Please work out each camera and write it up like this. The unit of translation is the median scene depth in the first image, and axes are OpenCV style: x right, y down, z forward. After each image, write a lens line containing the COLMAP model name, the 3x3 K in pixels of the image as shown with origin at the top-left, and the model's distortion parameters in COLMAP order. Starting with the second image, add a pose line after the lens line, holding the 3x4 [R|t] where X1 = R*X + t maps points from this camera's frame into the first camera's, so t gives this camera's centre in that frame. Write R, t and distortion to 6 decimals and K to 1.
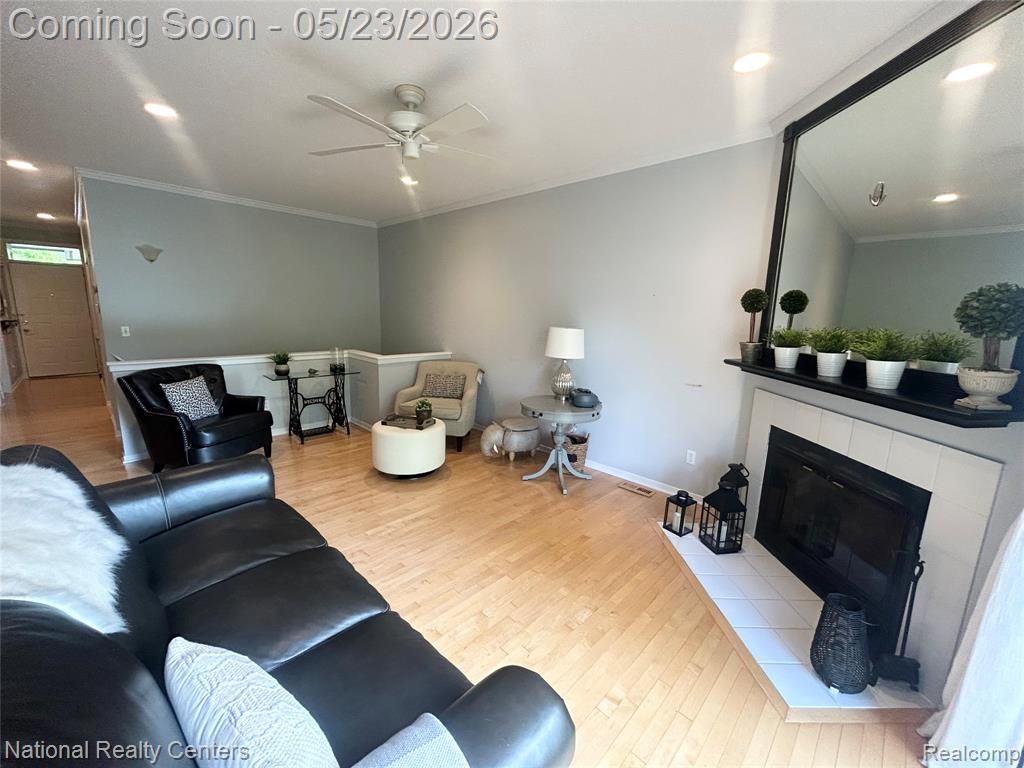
lens RADIAL K [[409.2, 0, 506.9], [0, 409.2, 384.7], [0, 0, 1]] dist [-0.003175, 0.001089]
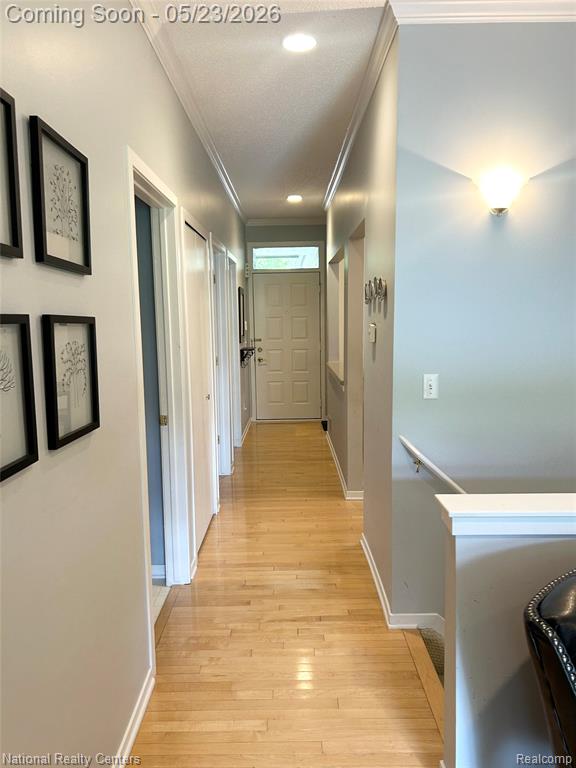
lens RADIAL K [[578.8, 0, 288.3], [0, 578.8, 382.5], [0, 0, 1]] dist [0.042497, -0.000353]
pose [[0.694601, 0.038073, -0.718387, -0.328157], [-0.087906, 0.995607, -0.032231, -0.055825], [0.714004, 0.085538, 0.694897, 0.262079]]
